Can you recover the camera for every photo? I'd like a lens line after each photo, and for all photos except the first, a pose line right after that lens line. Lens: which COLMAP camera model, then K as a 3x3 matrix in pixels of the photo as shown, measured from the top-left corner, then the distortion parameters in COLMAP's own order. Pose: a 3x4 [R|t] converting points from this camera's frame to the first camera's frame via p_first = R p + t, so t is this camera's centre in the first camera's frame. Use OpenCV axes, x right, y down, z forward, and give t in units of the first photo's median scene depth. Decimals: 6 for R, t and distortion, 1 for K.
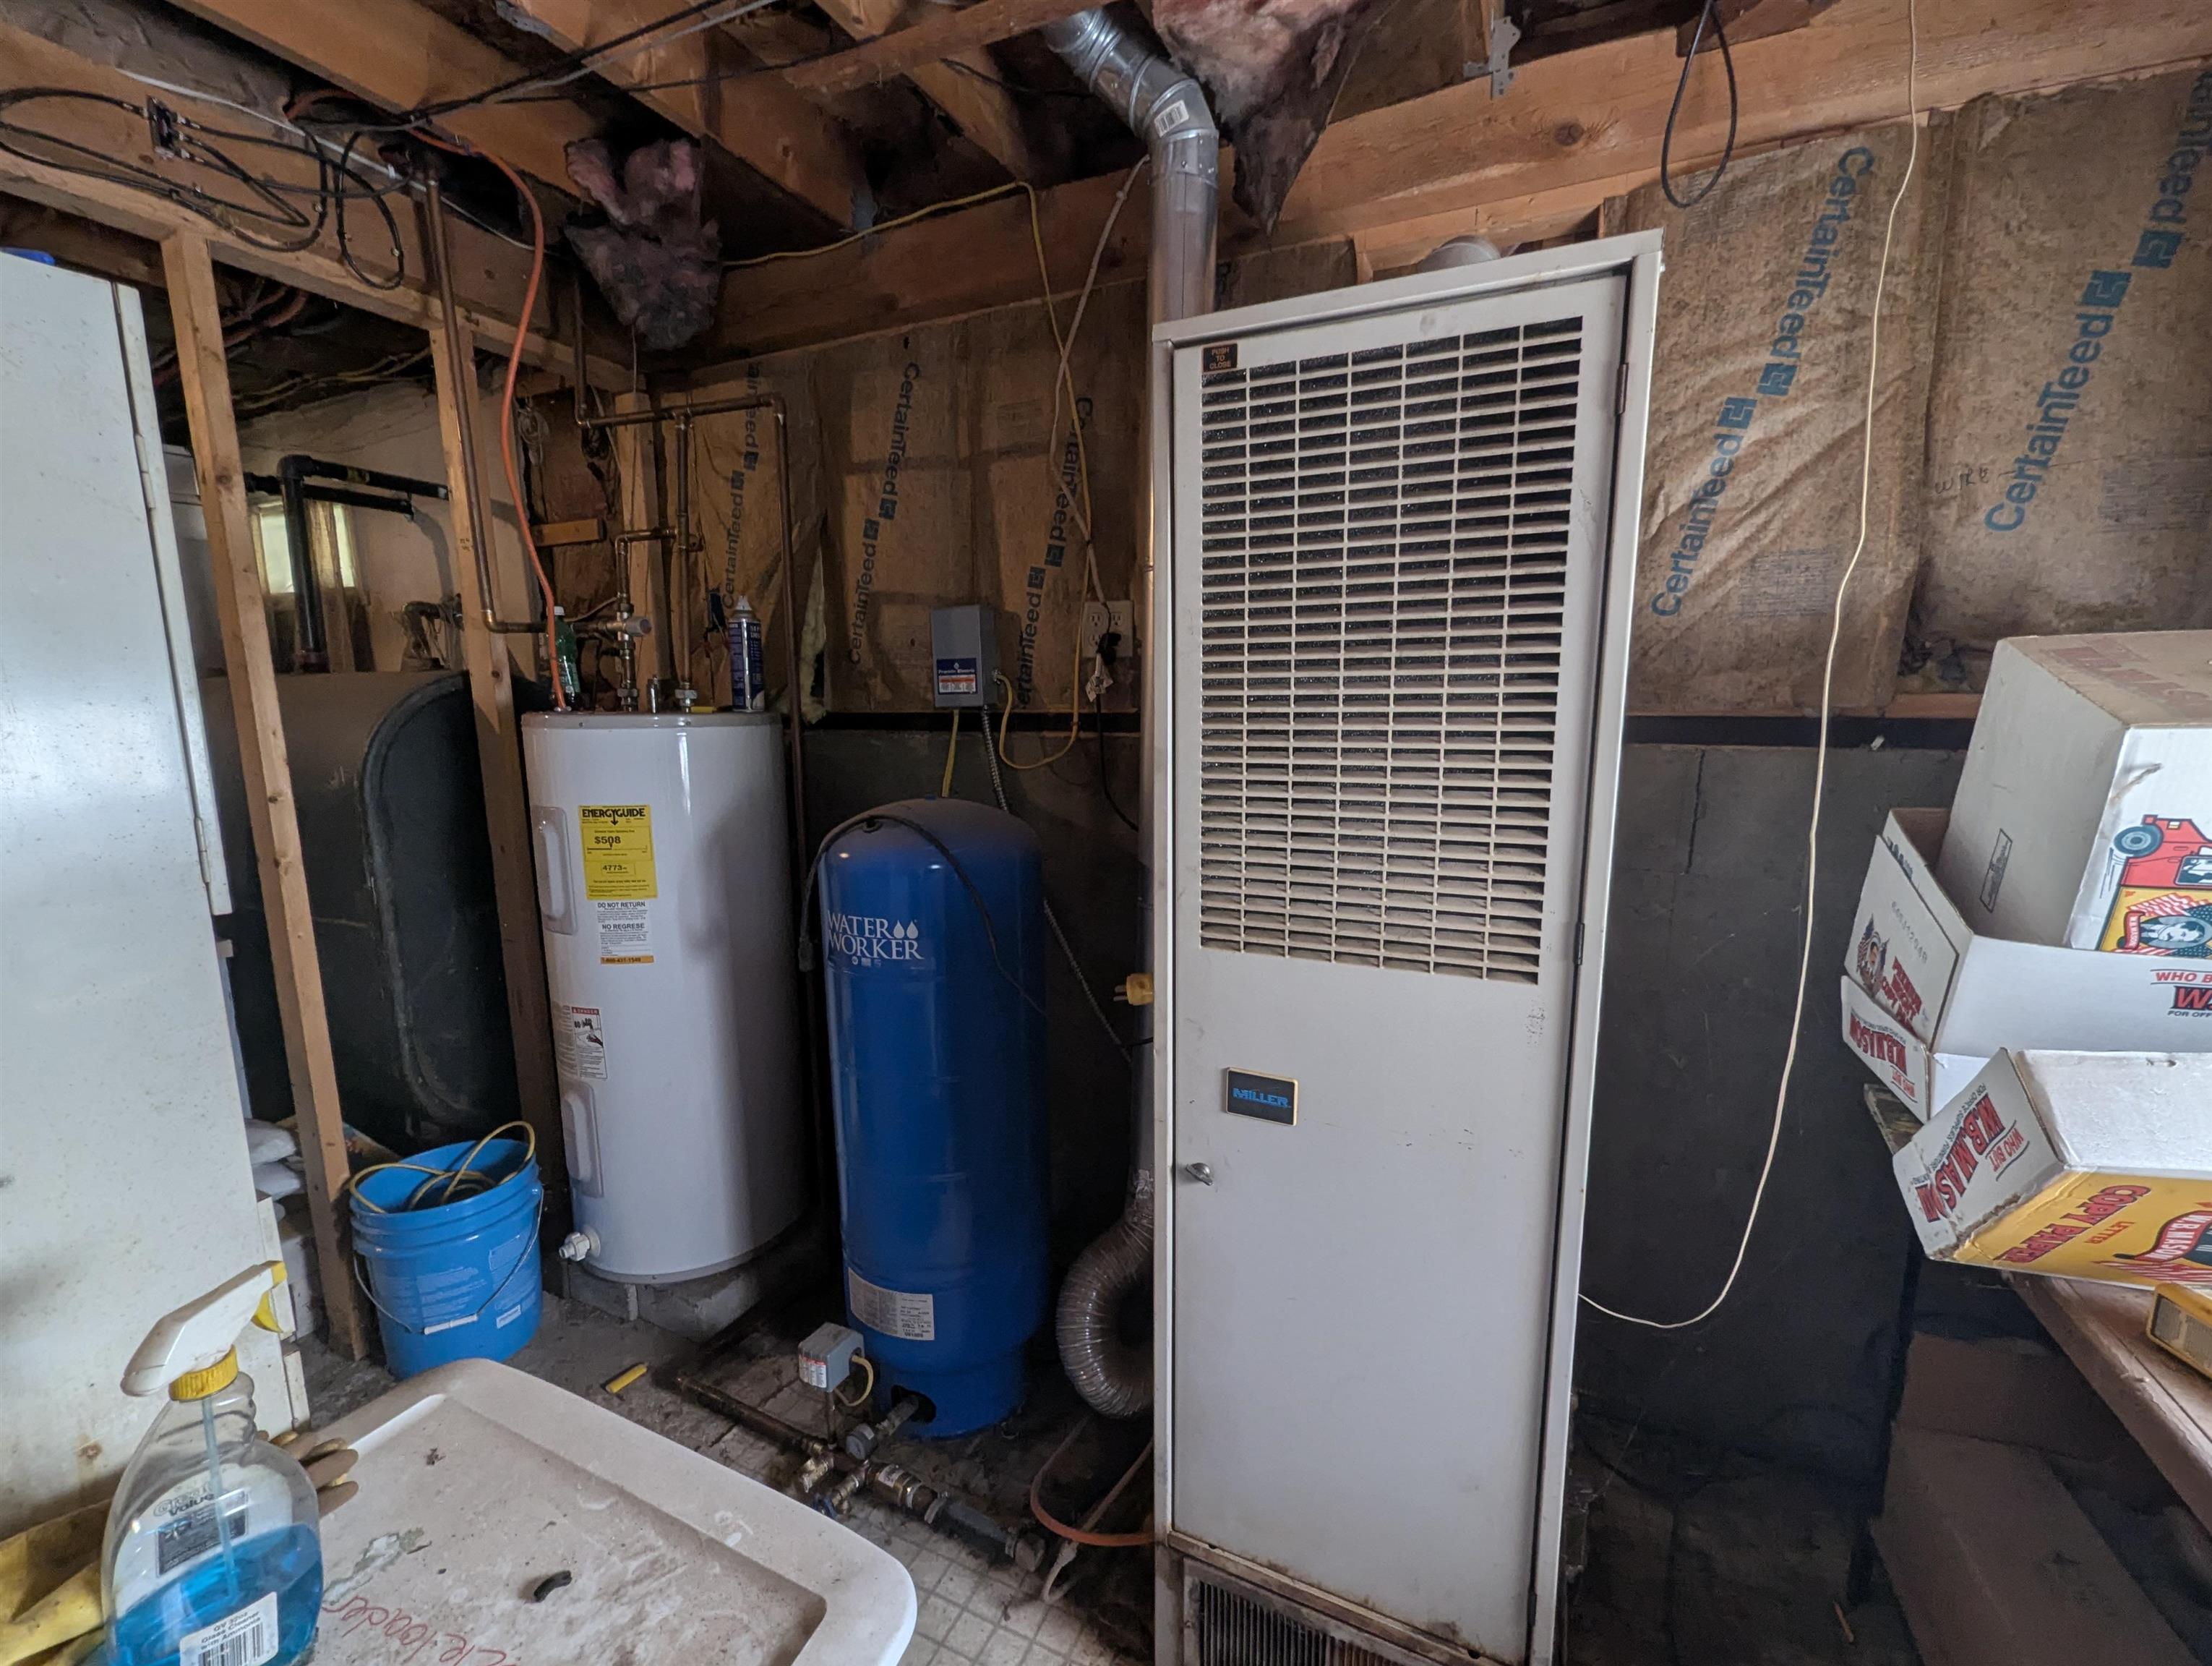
lens RADIAL K [[928.0, 0, 1120.4], [0, 928.0, 850.5], [0, 0, 1]] dist [0.000866, -0.001468]
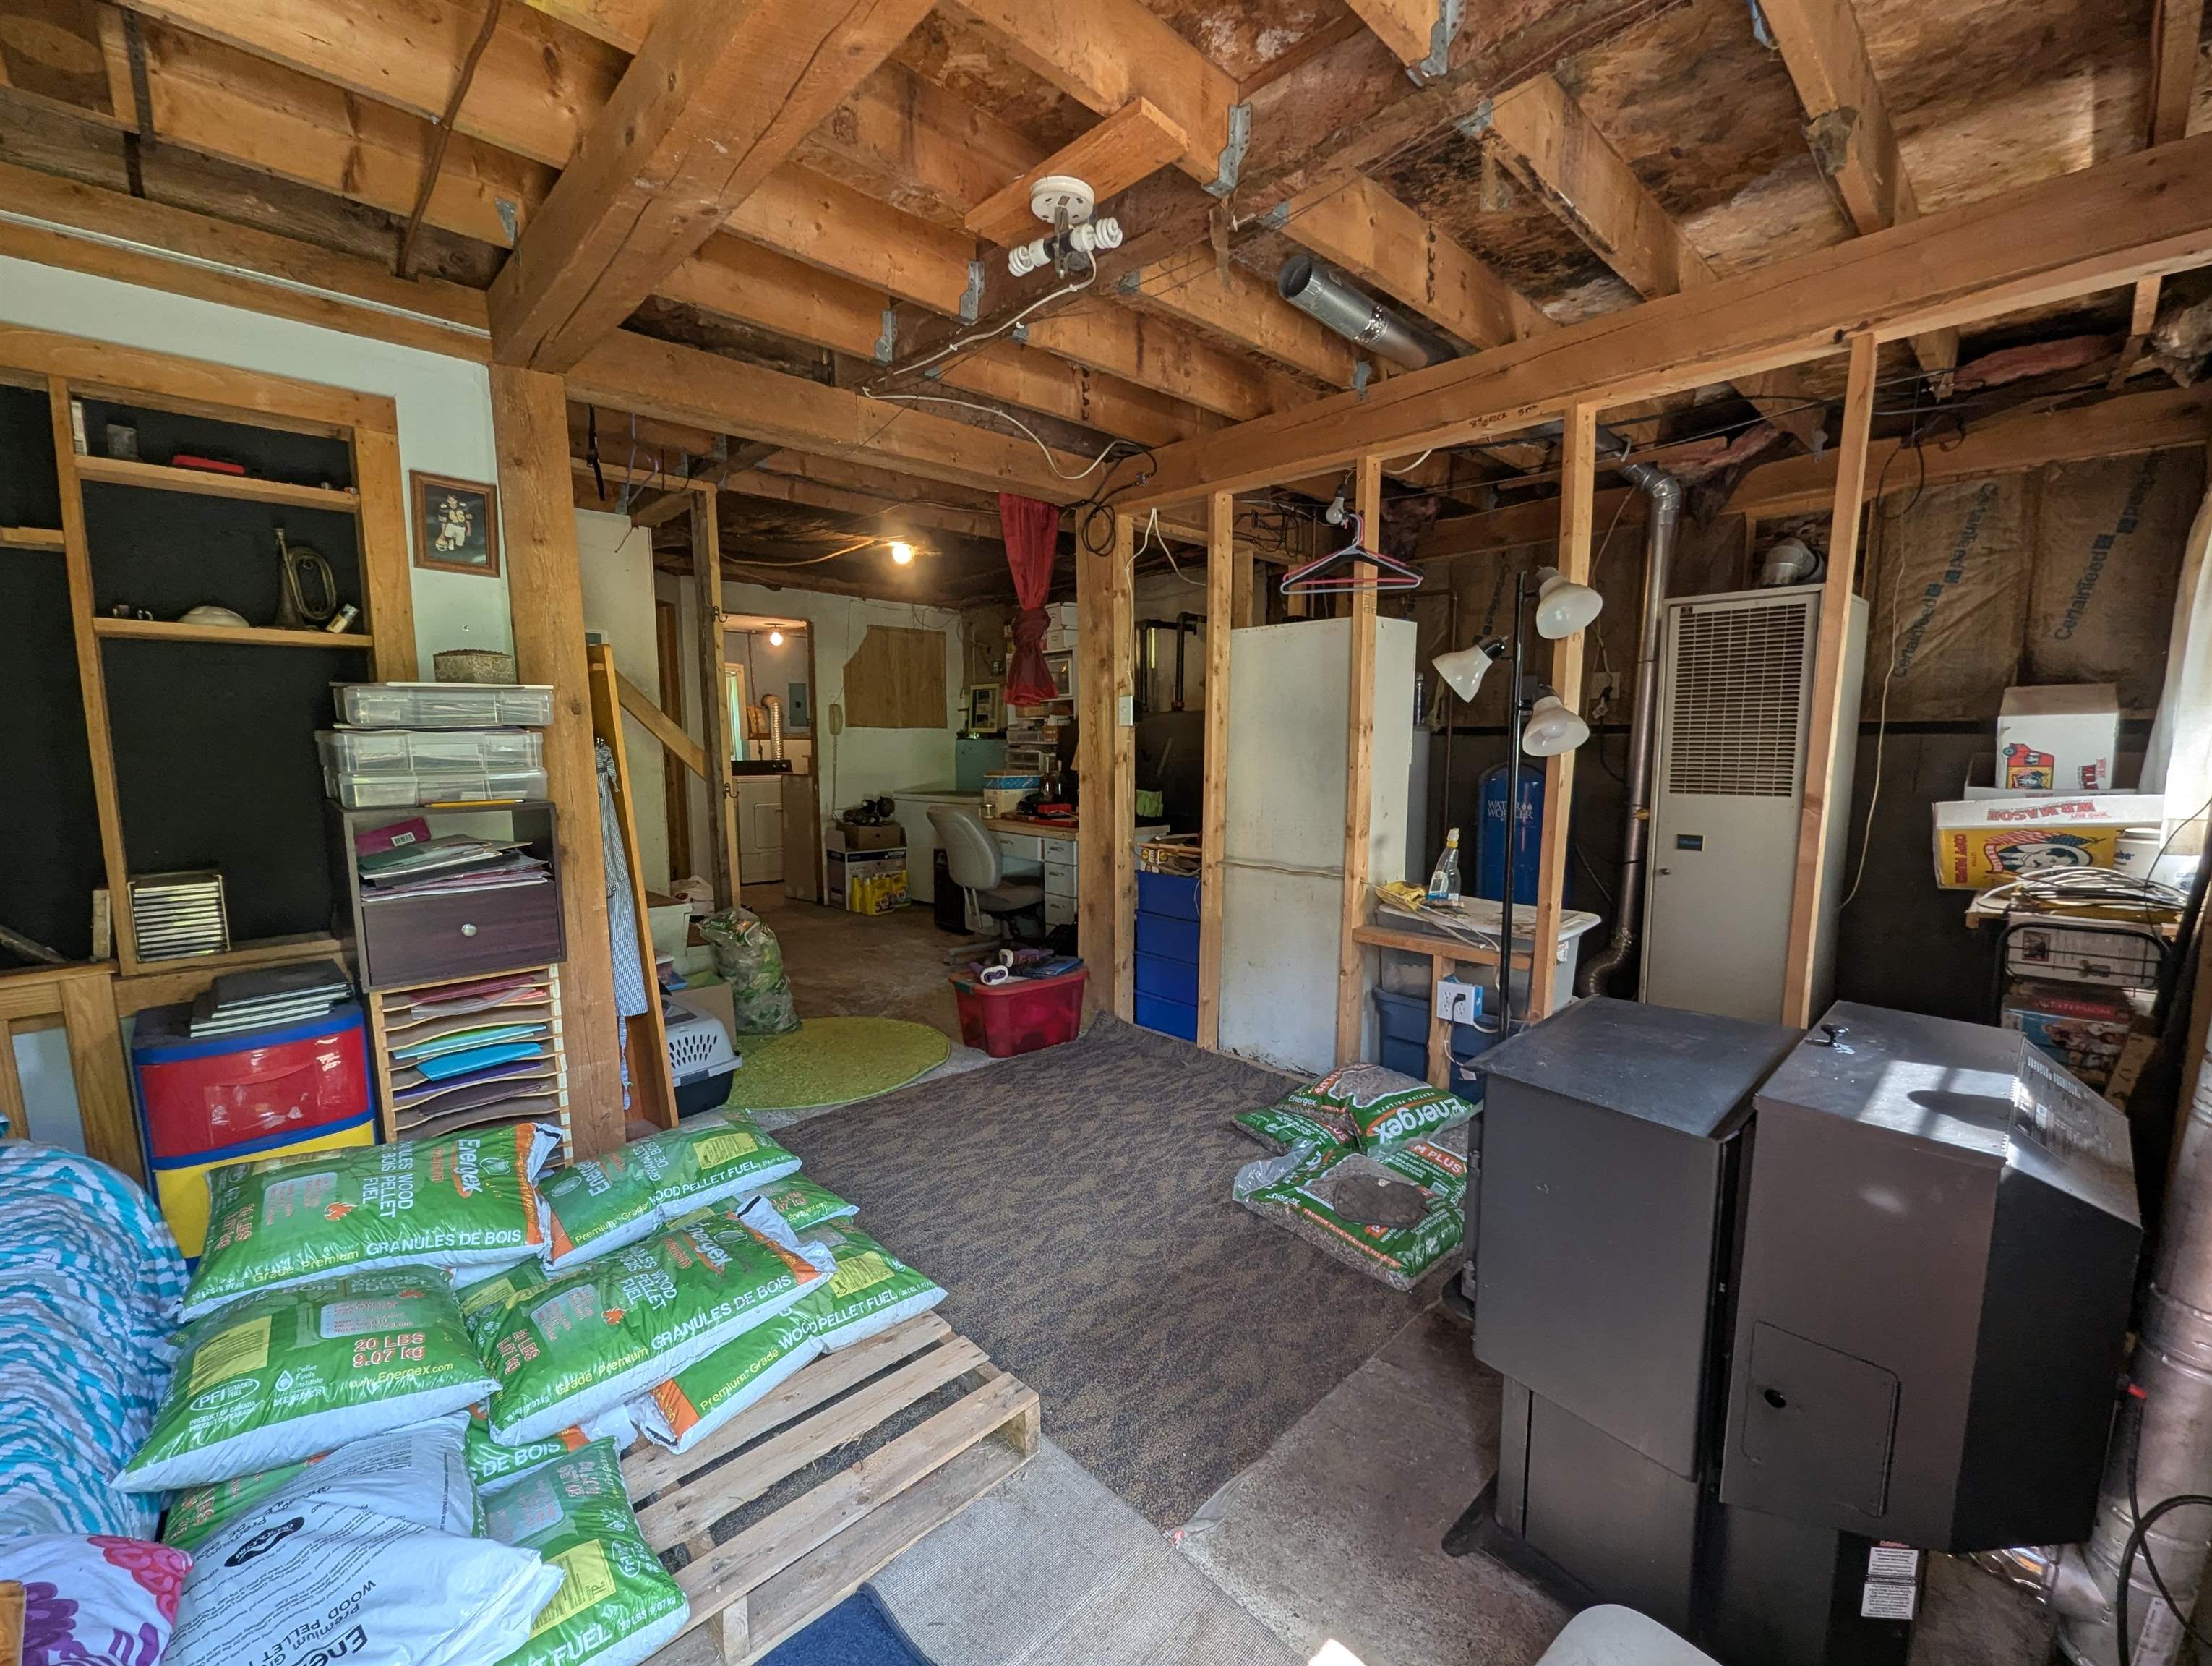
lens RADIAL K [[928.0, 0, 1120.4], [0, 928.0, 850.5], [0, 0, 1]] dist [0.000866, -0.001468]
pose [[0.931701, 0.043203, -0.360647, -0.372479], [-0.058338, 0.997810, -0.031181, 0.375297], [0.358510, 0.050091, 0.932181, -1.896197]]
